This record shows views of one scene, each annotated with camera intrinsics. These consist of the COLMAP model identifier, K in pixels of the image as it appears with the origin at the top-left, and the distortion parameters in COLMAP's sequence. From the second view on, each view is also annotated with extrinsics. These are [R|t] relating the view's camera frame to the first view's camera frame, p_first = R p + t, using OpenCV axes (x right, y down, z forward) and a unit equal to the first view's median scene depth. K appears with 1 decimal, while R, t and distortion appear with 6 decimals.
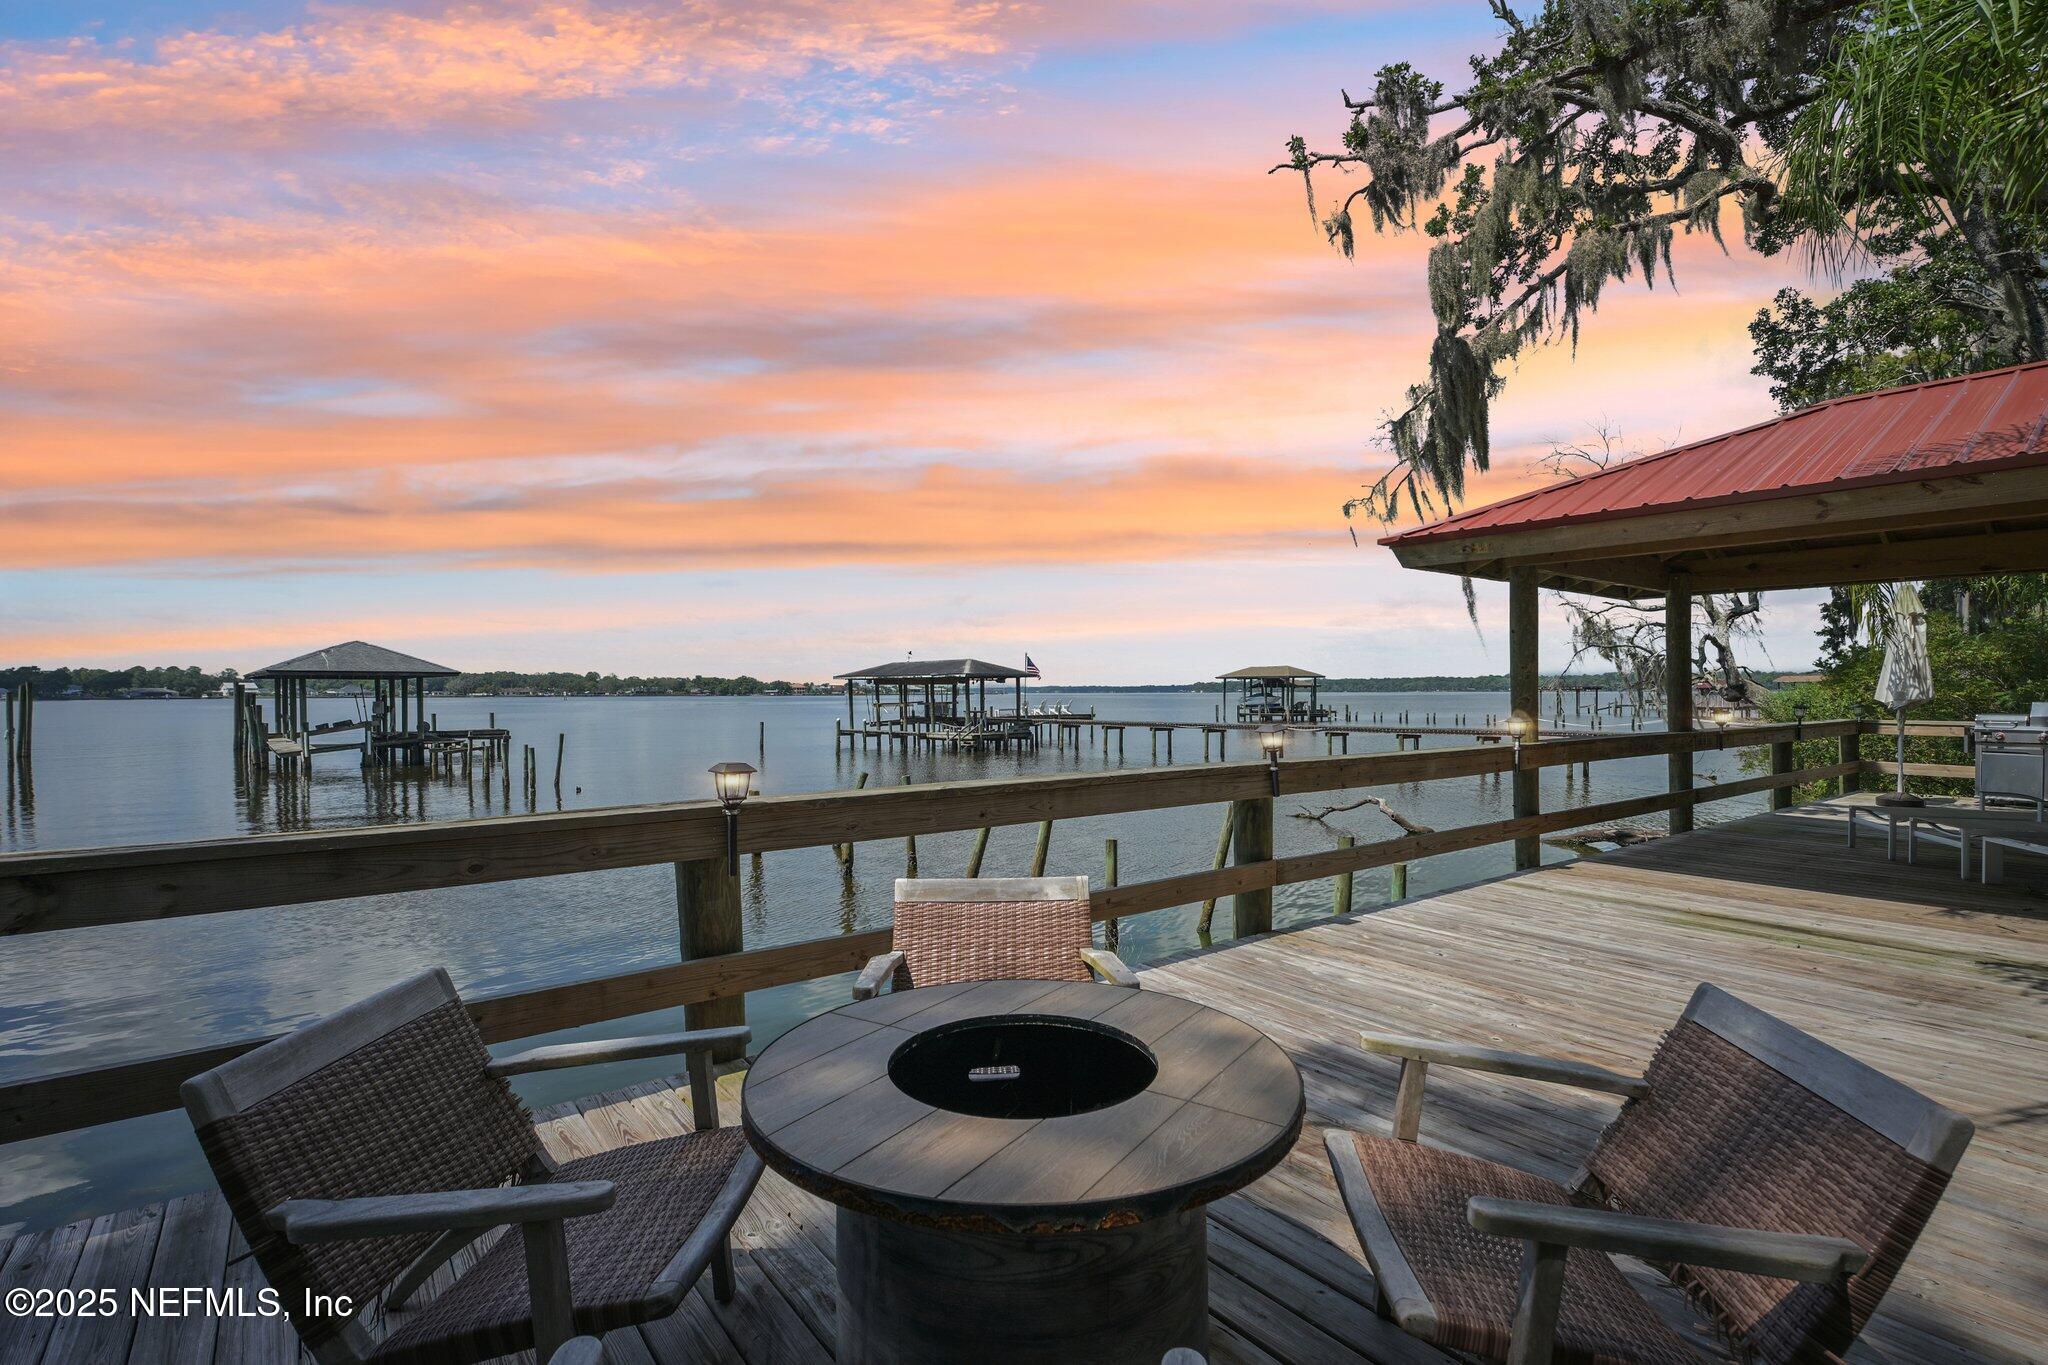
lens RADIAL K [[963.1, 0, 1026.9], [0, 963.1, 685.7], [0, 0, 1]] dist [-0.000921, -0.000046]
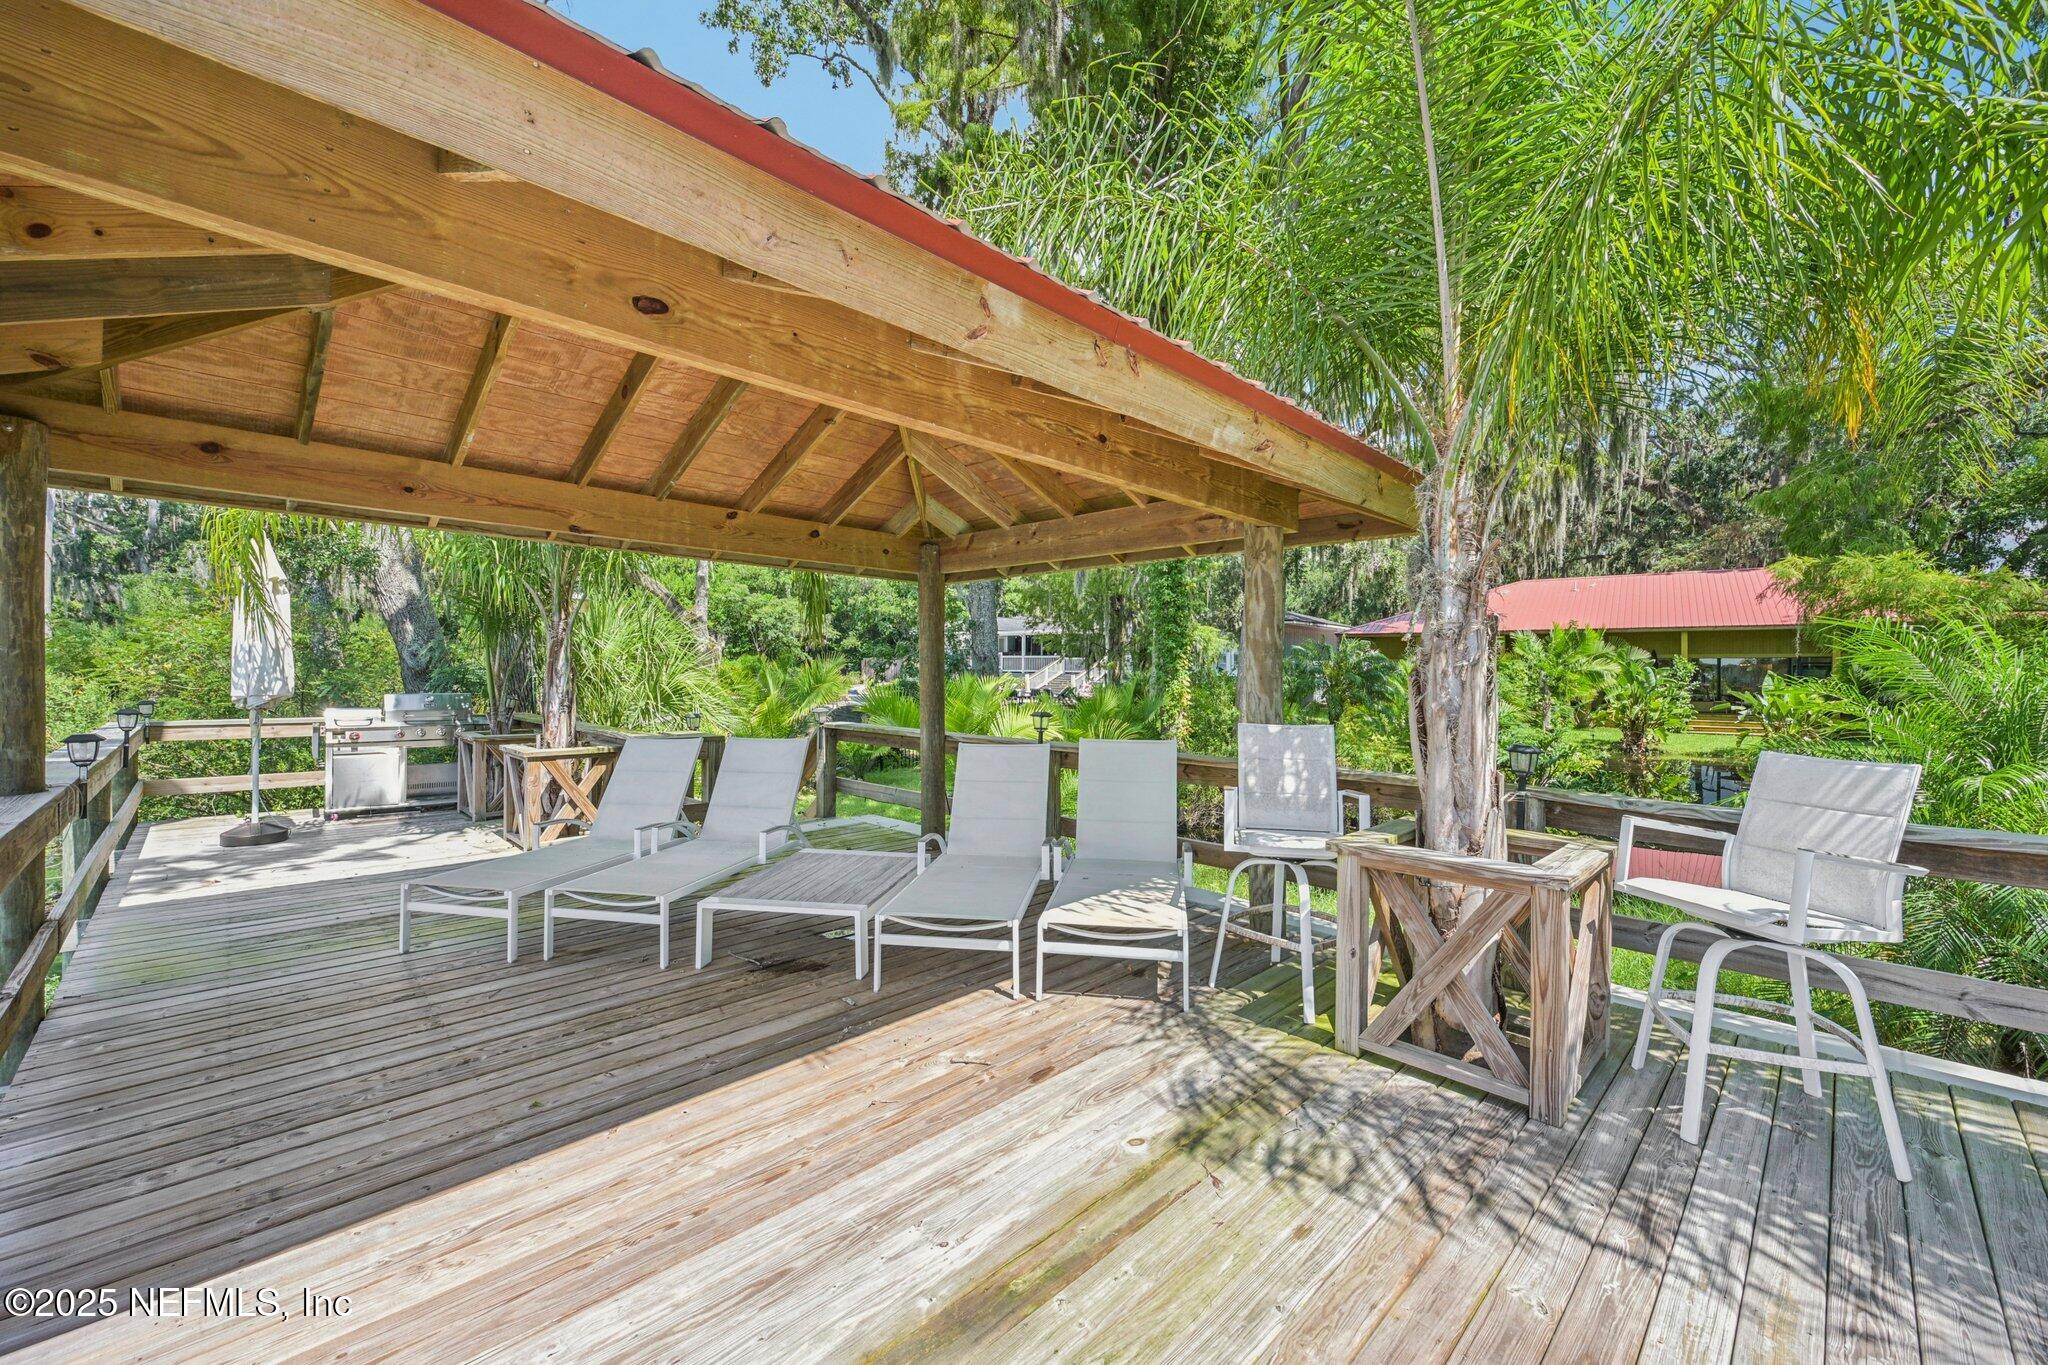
lens RADIAL K [[801.1, 0, 1019.5], [0, 801.1, 682.9], [0, 0, 1]] dist [-0.000400, -0.000004]
pose [[-0.118266, -0.009460, 0.992937, 0.244320], [-0.014811, 0.999860, 0.007762, -0.007676], [-0.992871, -0.013788, -0.118390, 0.505591]]
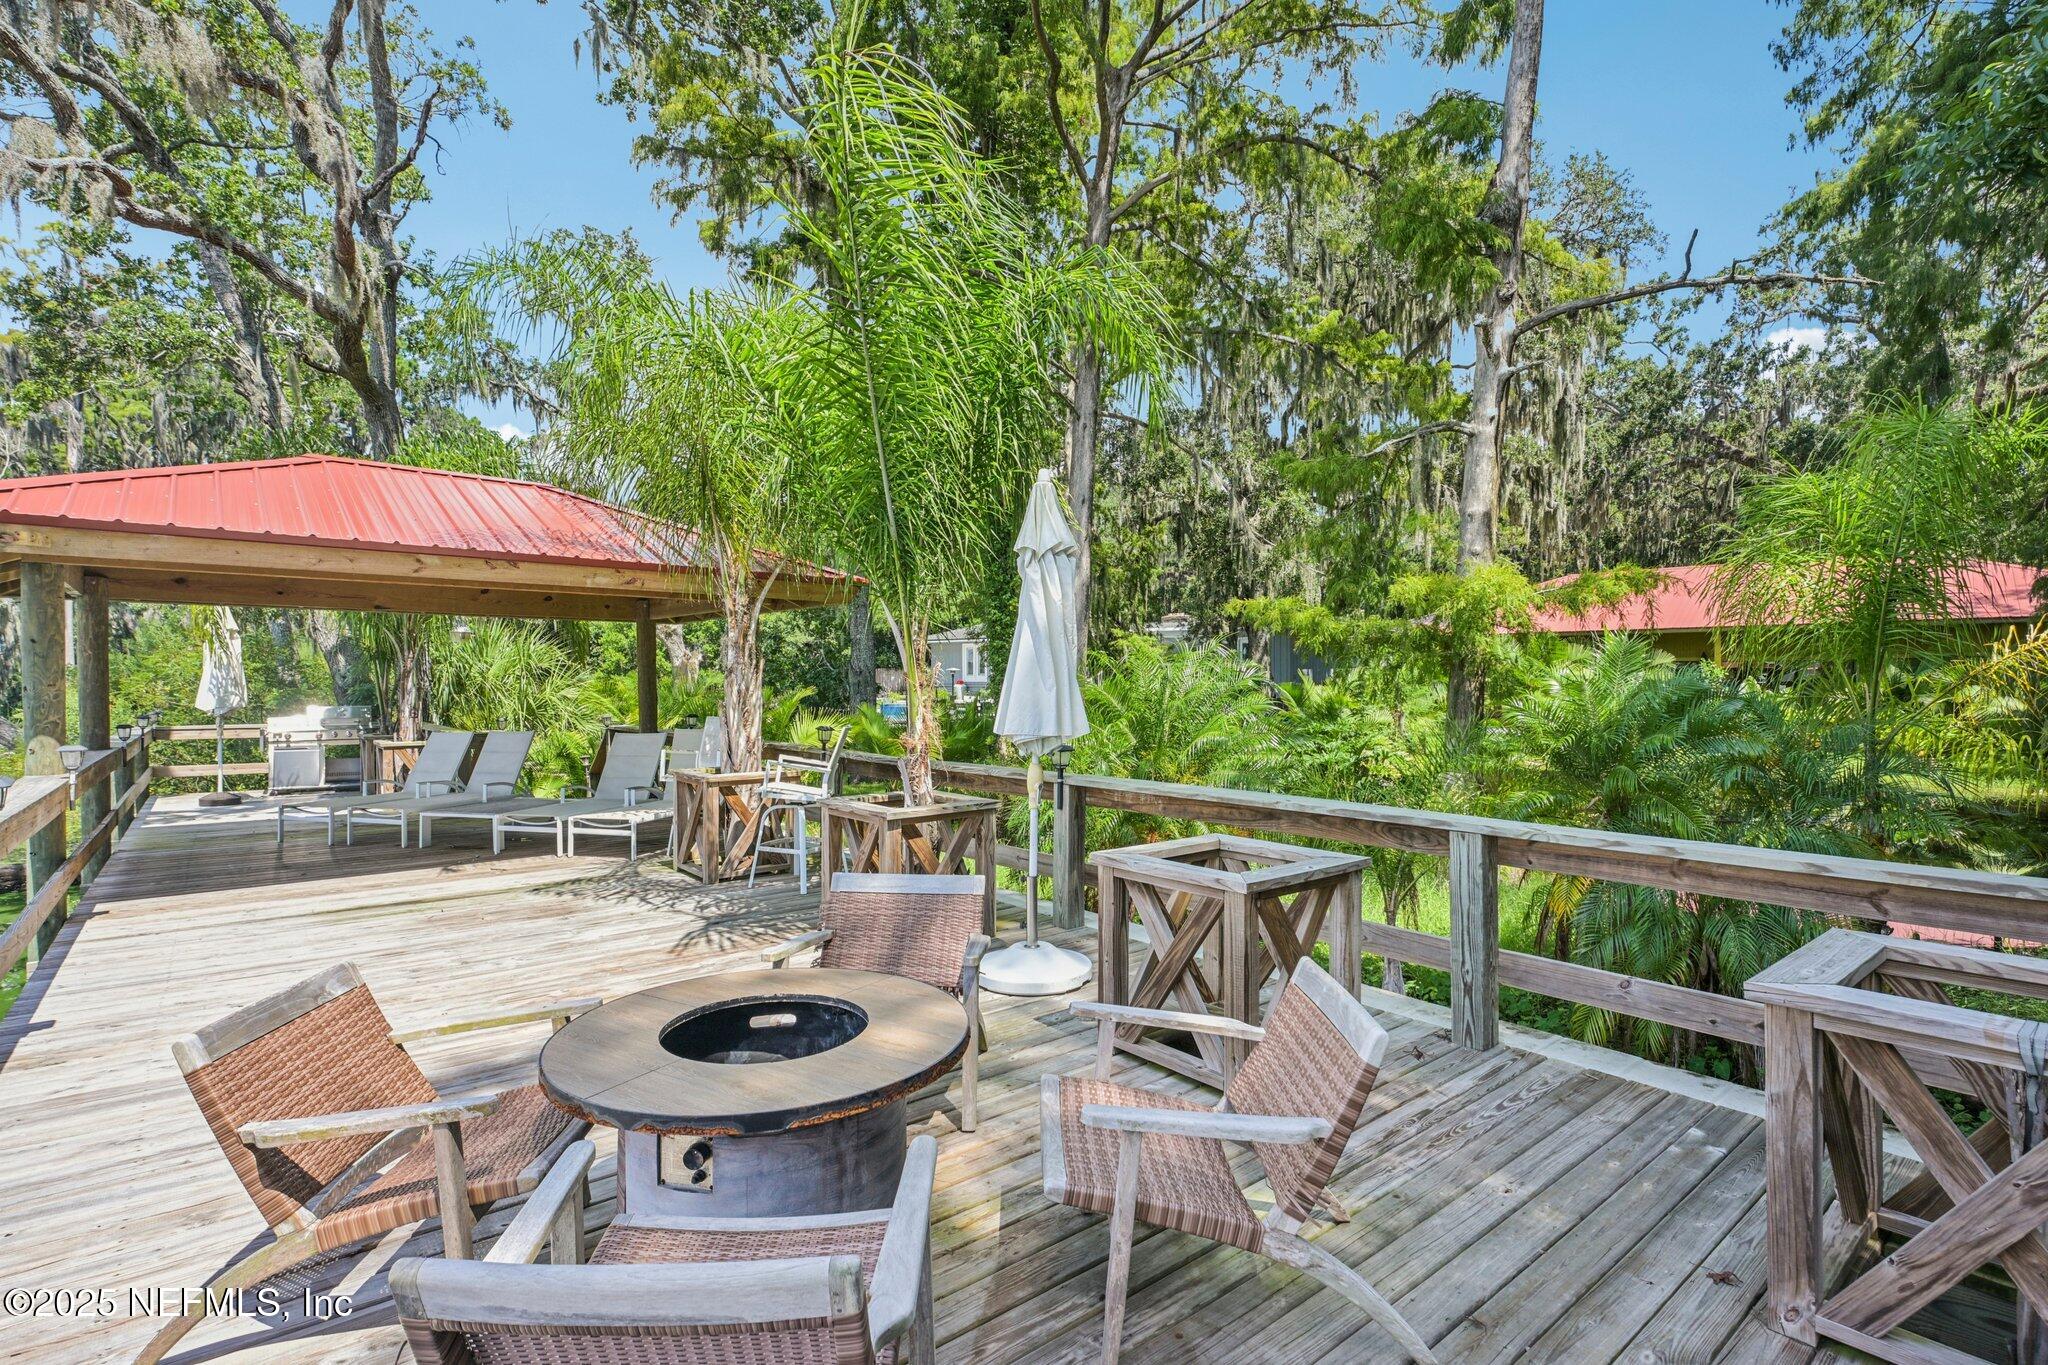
lens RADIAL K [[963.1, 0, 1026.9], [0, 963.1, 685.7], [0, 0, 1]] dist [-0.000921, -0.000046]
pose [[-0.025054, 0.001104, 0.999685, -0.214098], [-0.004624, 0.999989, -0.001220, -0.012916], [-0.999675, -0.004653, -0.025049, 0.107970]]
